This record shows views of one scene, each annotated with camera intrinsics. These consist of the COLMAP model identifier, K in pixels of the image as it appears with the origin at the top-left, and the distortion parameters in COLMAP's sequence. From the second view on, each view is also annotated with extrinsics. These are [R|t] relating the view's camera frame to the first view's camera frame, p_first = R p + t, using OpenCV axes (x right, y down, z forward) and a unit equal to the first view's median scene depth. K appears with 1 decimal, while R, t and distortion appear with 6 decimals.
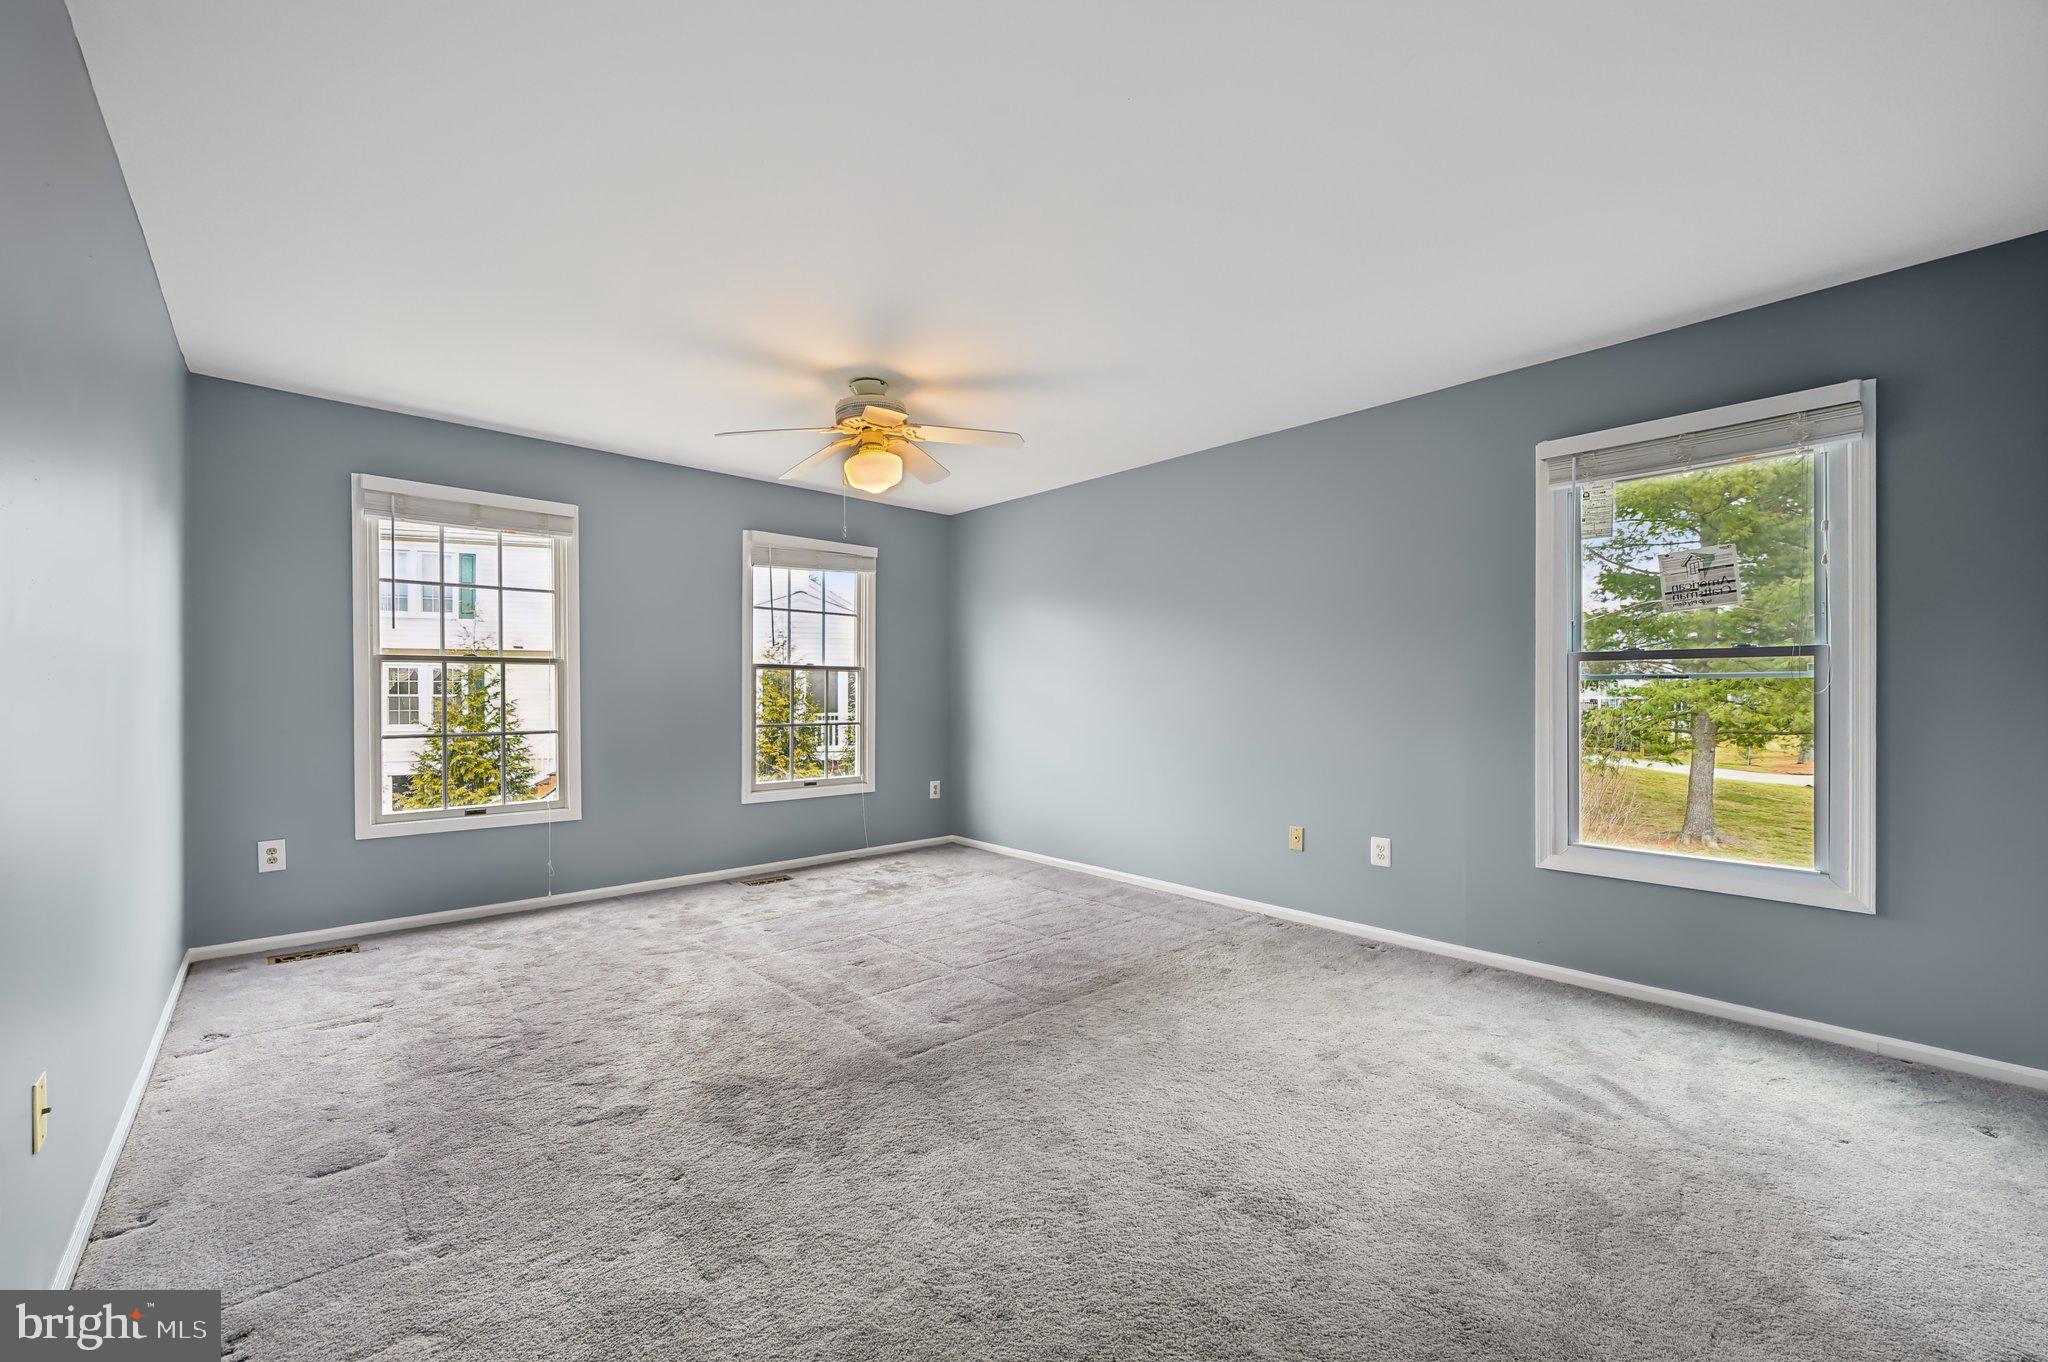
lens RADIAL K [[815.8, 0, 1036.8], [0, 815.8, 686.9], [0, 0, 1]] dist [0.002167, 0.000004]
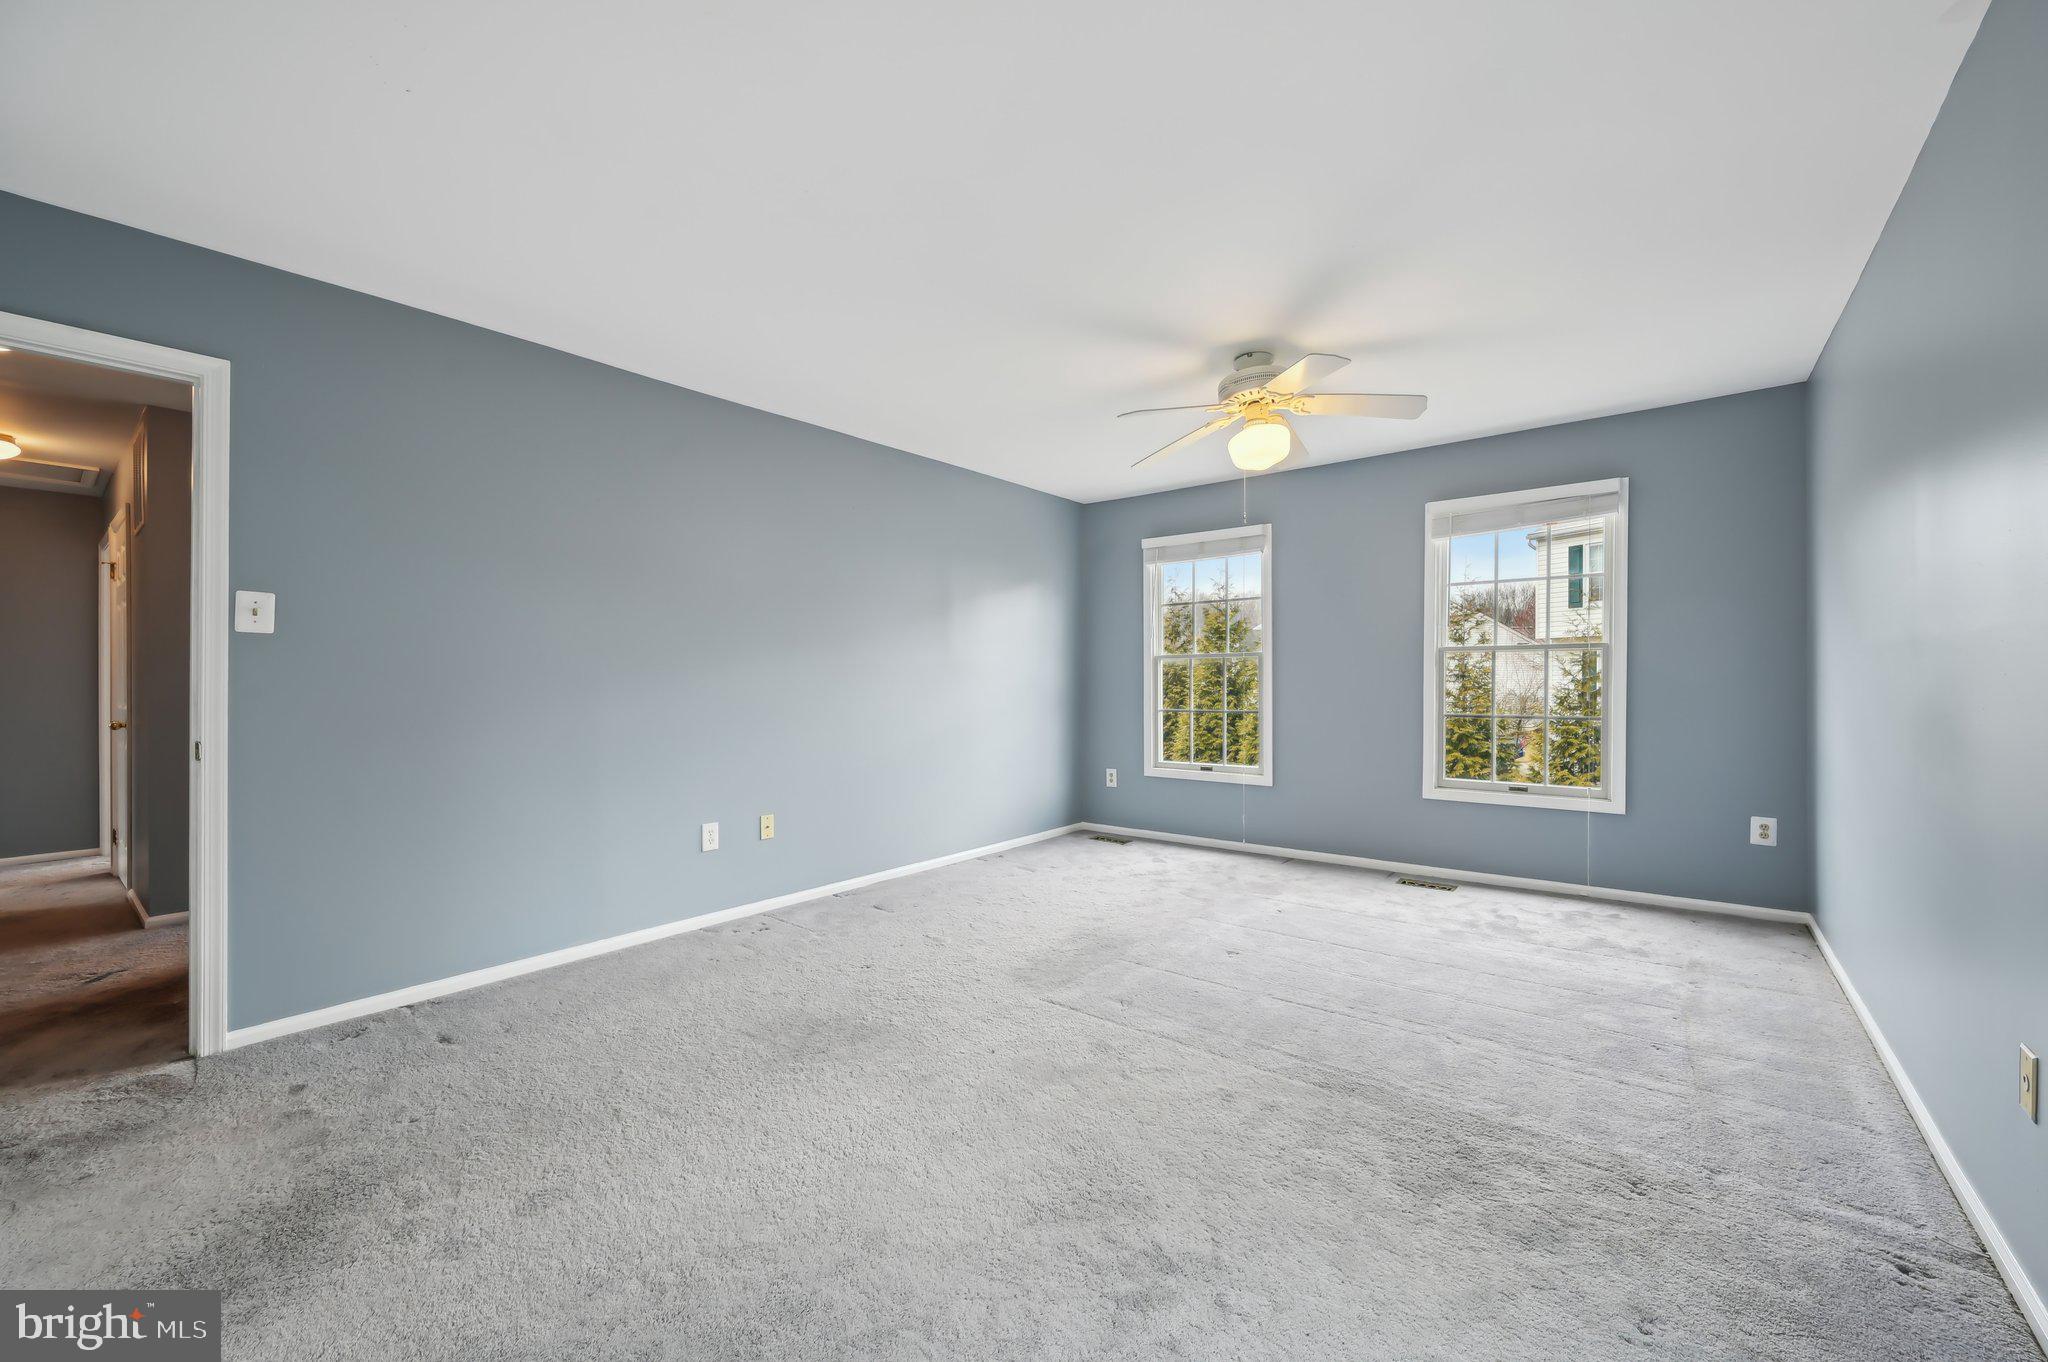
lens RADIAL K [[815.8, 0, 1036.8], [0, 815.8, 686.9], [0, 0, 1]] dist [0.002167, 0.000004]
pose [[0.144959, 0.001965, -0.989436, 0.632644], [0.011401, 0.999928, 0.003656, 0.010070], [0.989372, -0.011811, 0.144926, 0.548998]]
